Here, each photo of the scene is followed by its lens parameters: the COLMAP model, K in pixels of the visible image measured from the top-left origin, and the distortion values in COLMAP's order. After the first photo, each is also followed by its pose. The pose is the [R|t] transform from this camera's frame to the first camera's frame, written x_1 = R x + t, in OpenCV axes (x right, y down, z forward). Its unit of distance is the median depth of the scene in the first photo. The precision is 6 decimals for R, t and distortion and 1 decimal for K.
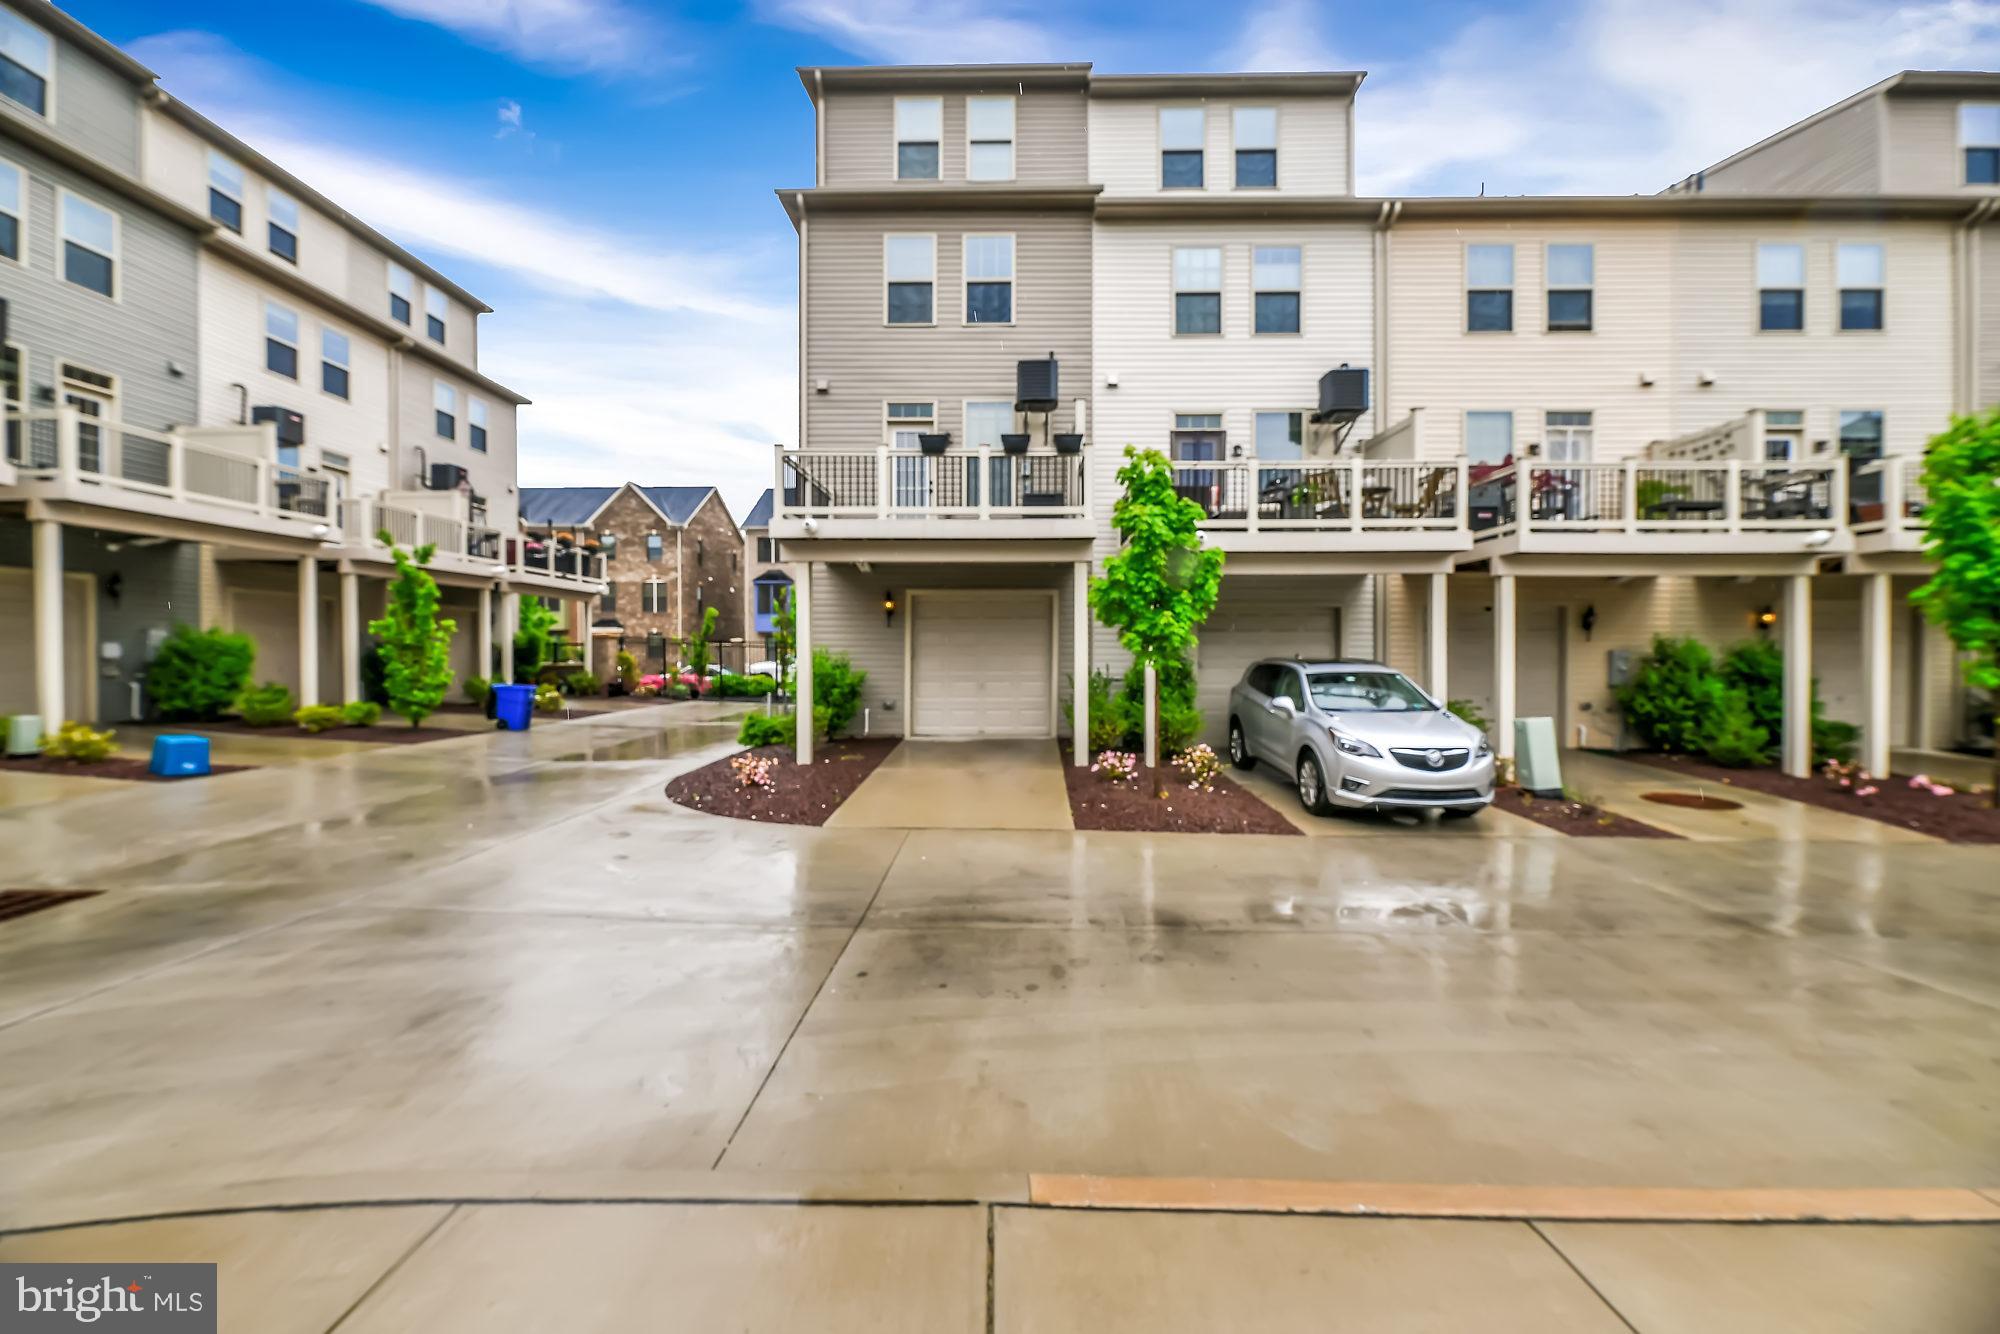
lens RADIAL K [[826.7, 0, 990.4], [0, 826.7, 682.1], [0, 0, 1]] dist [-0.001252, -0.002584]
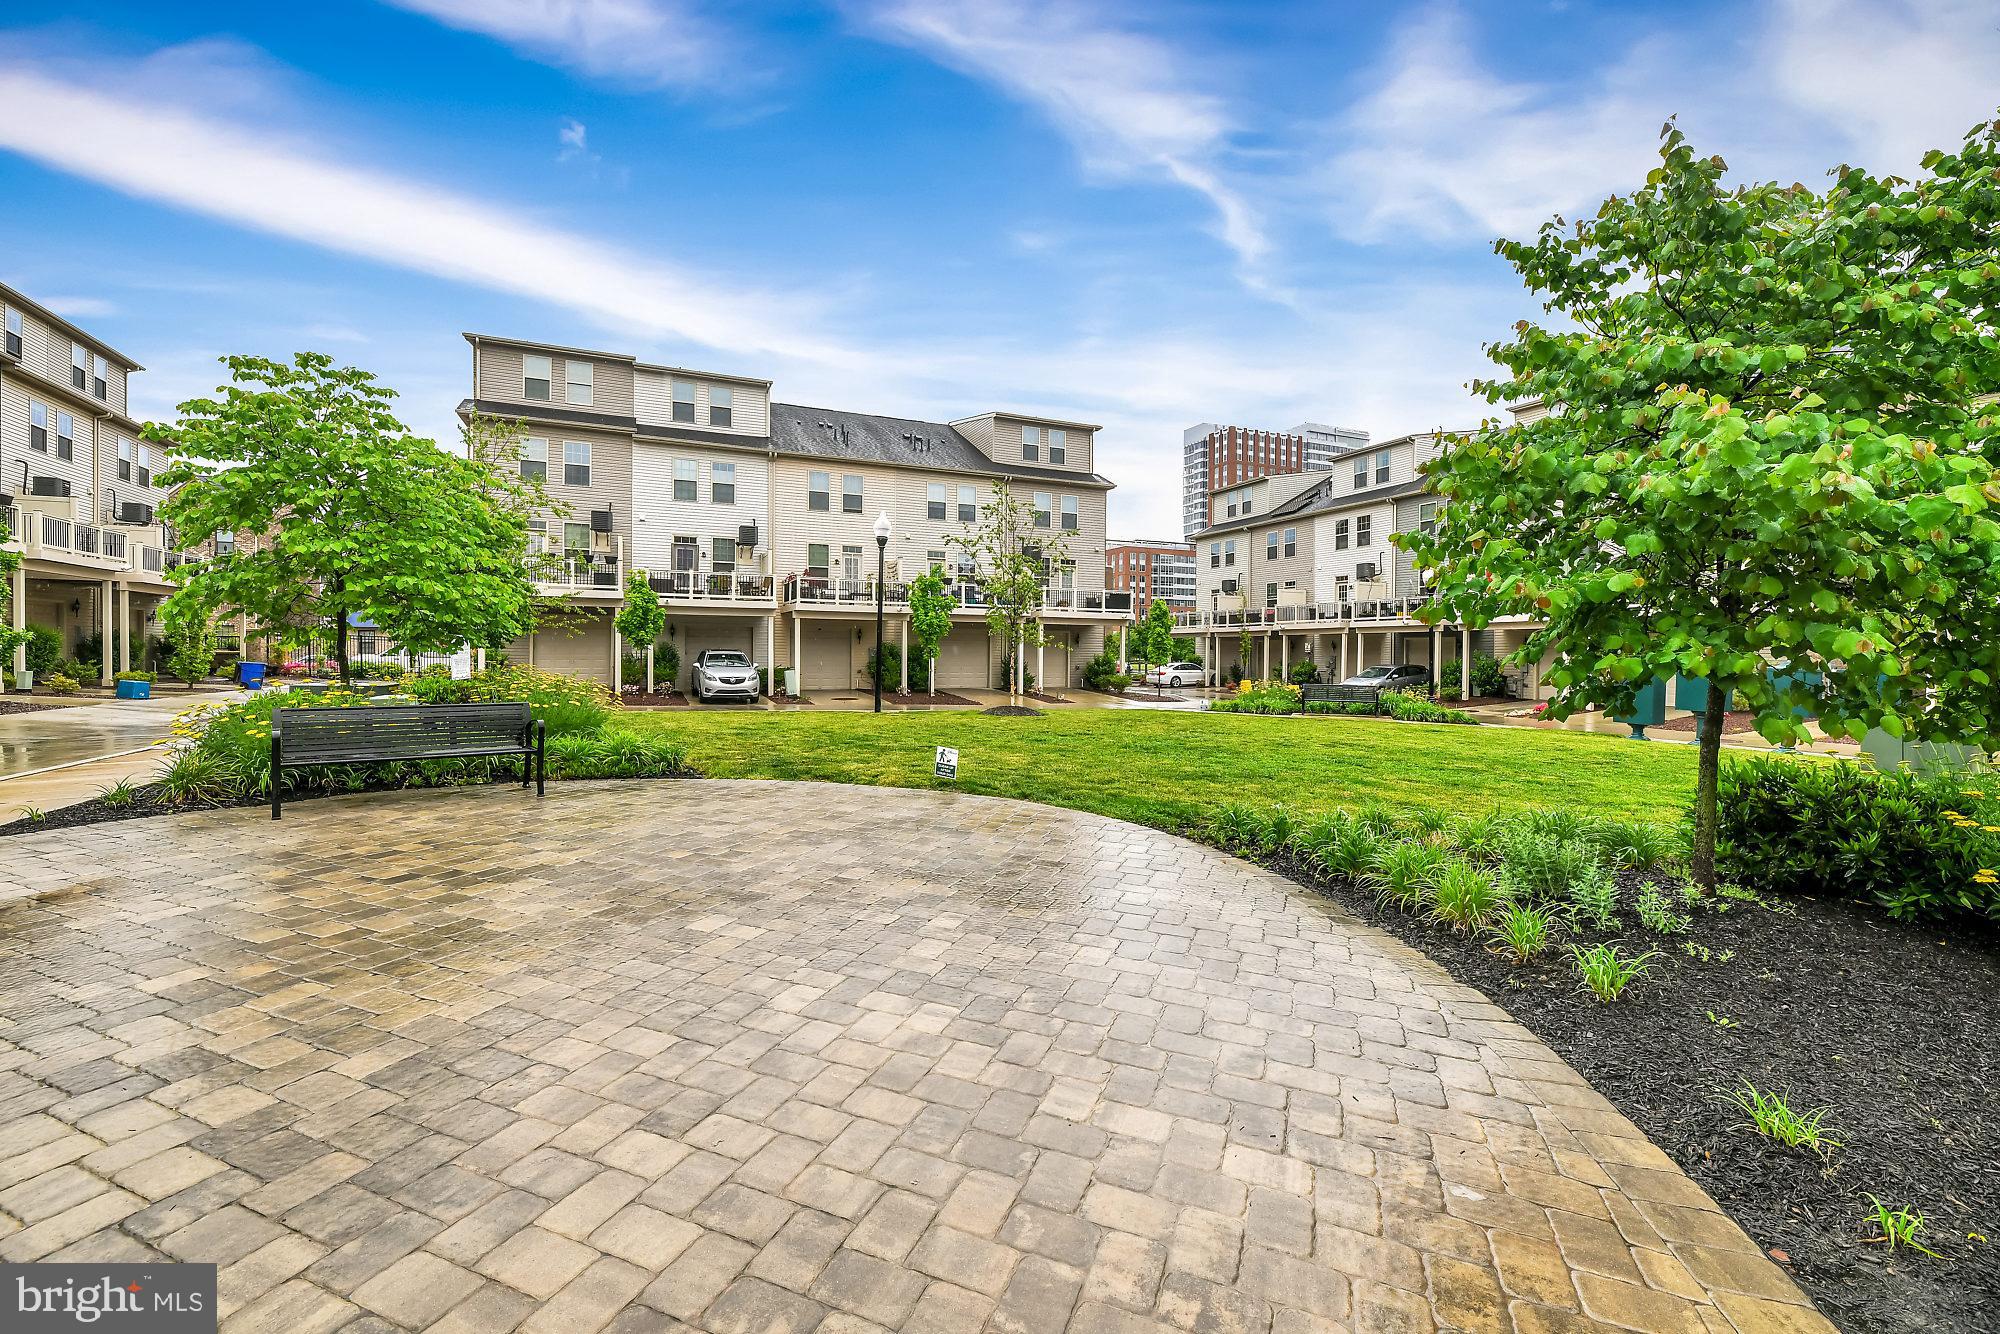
lens RADIAL K [[826.7, 0, 991.8], [0, 826.7, 663.3], [0, 0, 1]] dist [-0.001252, -0.002584]
pose [[0.900500, 0.002360, 0.434850, 0.033929], [0.006299, 0.999810, -0.018471, 0.052051], [-0.434811, 0.019373, 0.900313, -1.286502]]
